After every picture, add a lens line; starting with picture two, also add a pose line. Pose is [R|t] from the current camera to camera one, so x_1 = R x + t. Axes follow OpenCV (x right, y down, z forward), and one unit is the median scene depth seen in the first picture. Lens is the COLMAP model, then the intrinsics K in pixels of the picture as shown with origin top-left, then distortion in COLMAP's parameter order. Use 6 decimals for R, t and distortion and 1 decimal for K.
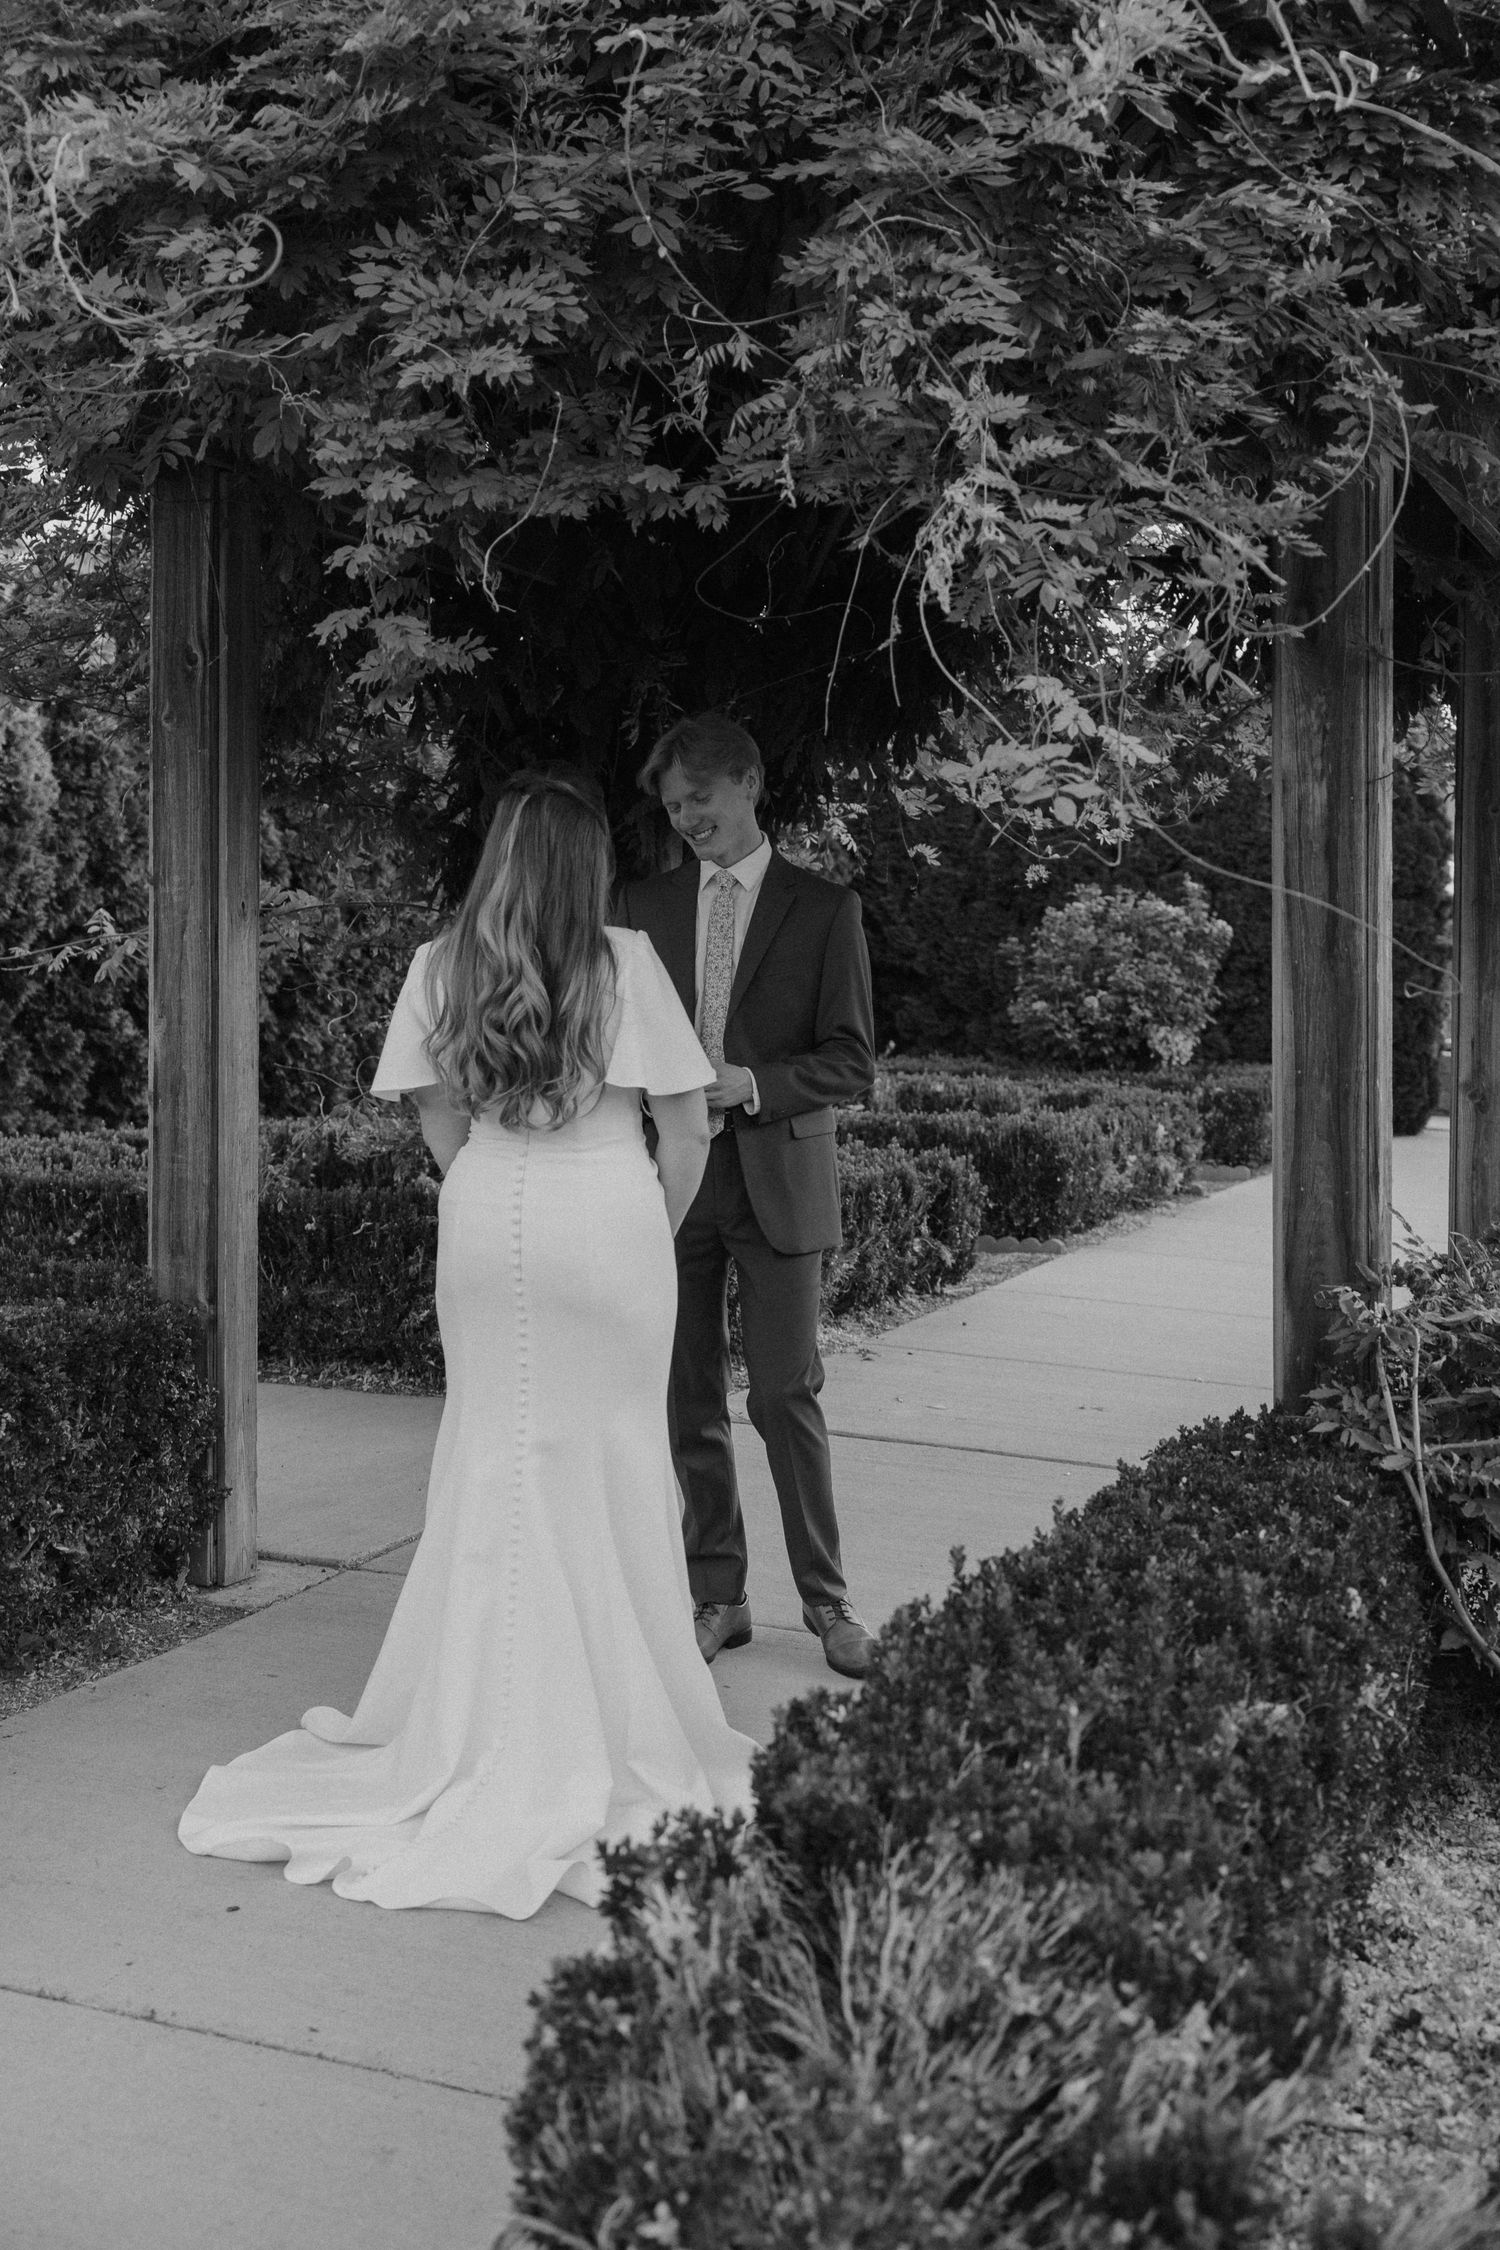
lens RADIAL K [[2852.2, 0, 751.4], [0, 2852.2, 1116.8], [0, 0, 1]] dist [-0.003595, 0.000000]
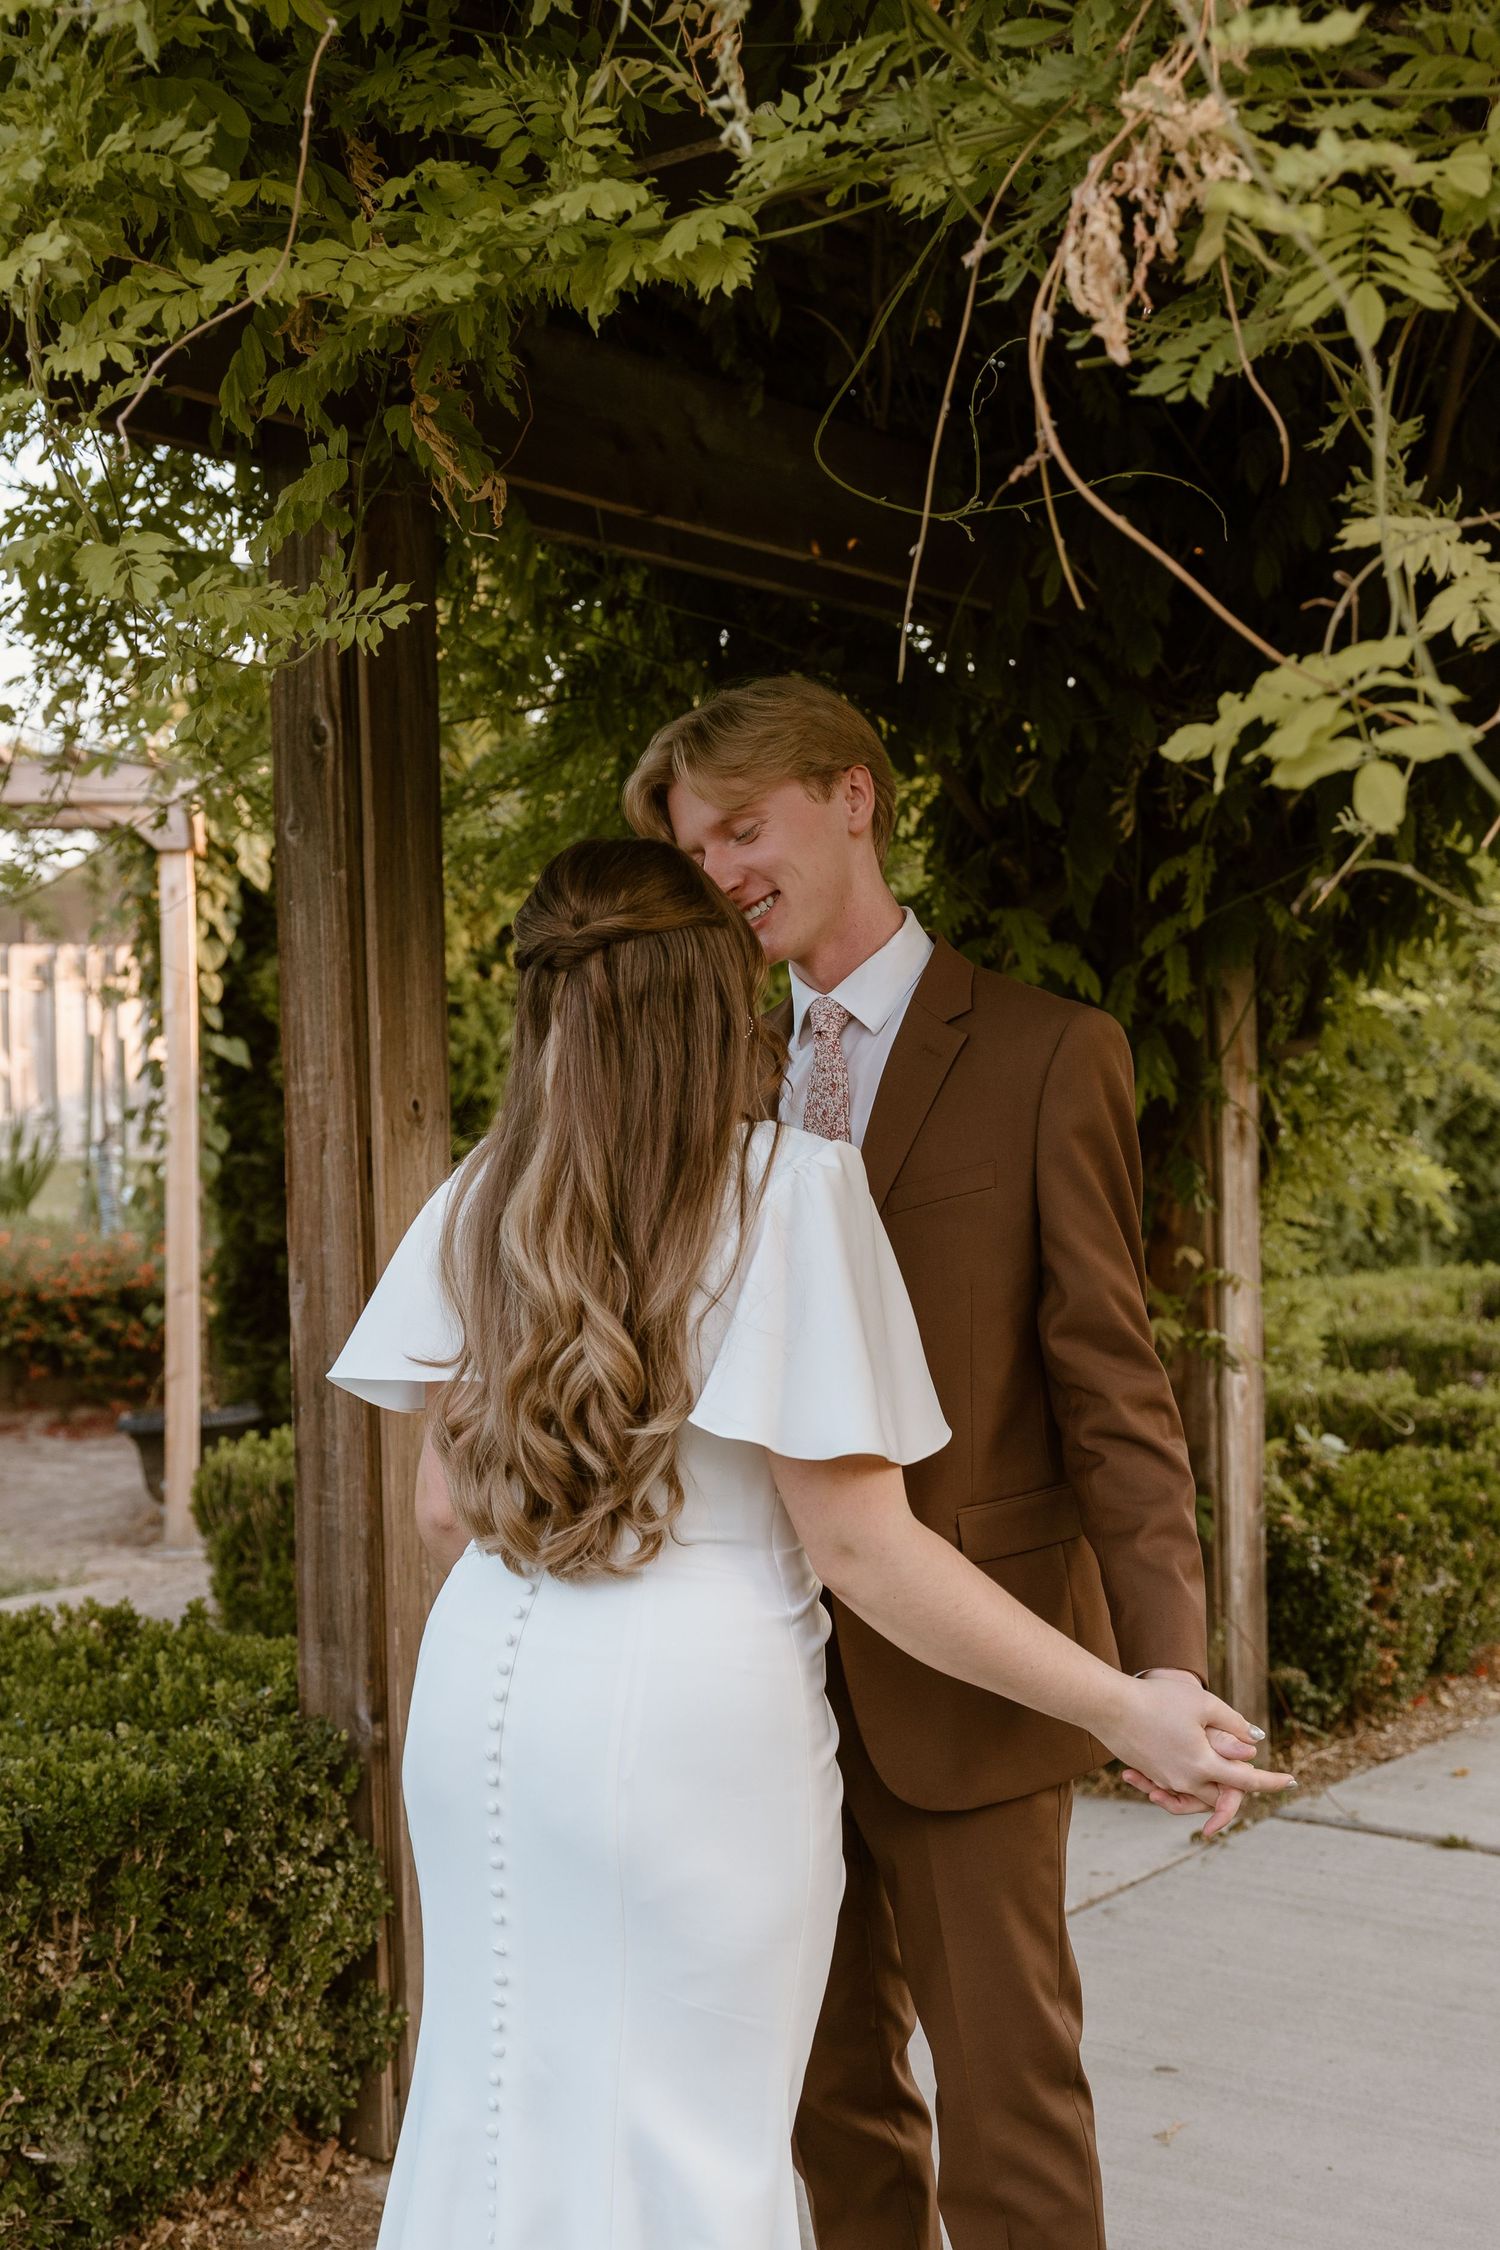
lens RADIAL K [[3050.0, 0, 750.6], [0, 3050.0, 1135.8], [0, 0, 1]] dist [-0.069965, 0.000000]
pose [[0.960077, -0.041346, -0.276664, 0.126291], [0.025746, 0.997879, -0.059784, -0.034127], [0.278550, 0.050275, 0.959105, 0.519827]]
